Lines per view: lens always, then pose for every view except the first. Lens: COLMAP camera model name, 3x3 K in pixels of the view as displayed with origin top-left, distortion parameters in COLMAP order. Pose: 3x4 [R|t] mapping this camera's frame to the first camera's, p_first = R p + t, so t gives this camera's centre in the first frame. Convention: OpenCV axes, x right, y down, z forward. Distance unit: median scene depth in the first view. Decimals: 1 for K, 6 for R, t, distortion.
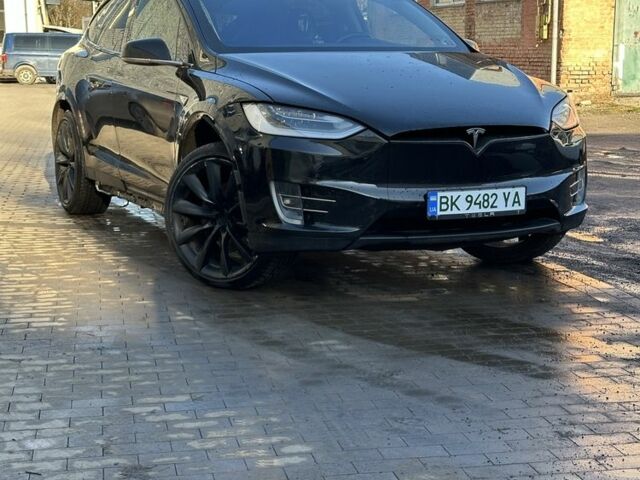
lens RADIAL K [[1188.2, 0, 320.0], [0, 1188.2, 240.0], [0, 0, 1]] dist [0.180888, -0.061863]
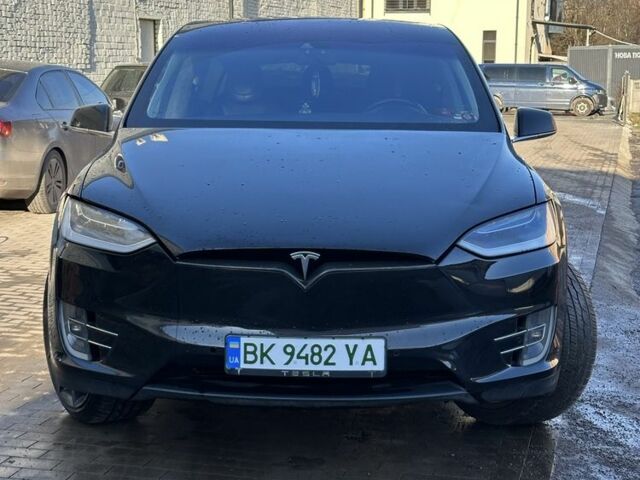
lens RADIAL K [[1188.2, 0, 320.0], [0, 1188.2, 240.0], [0, 0, 1]] dist [0.180888, -0.061863]
pose [[0.903803, 0.072391, -0.421782, 0.435244], [-0.080873, 0.996722, -0.002228, -0.099381], [0.420238, 0.036124, 0.906694, 0.359406]]
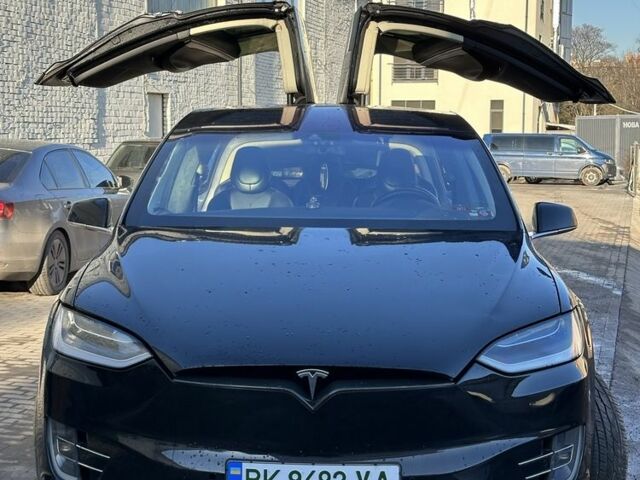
lens RADIAL K [[1188.2, 0, 320.0], [0, 1188.2, 240.0], [0, 0, 1]] dist [0.180888, -0.061863]
pose [[0.900819, 0.049128, -0.431407, 0.412320], [-0.081214, 0.995108, -0.056260, -0.127377], [0.426533, 0.085717, 0.900401, 0.402658]]
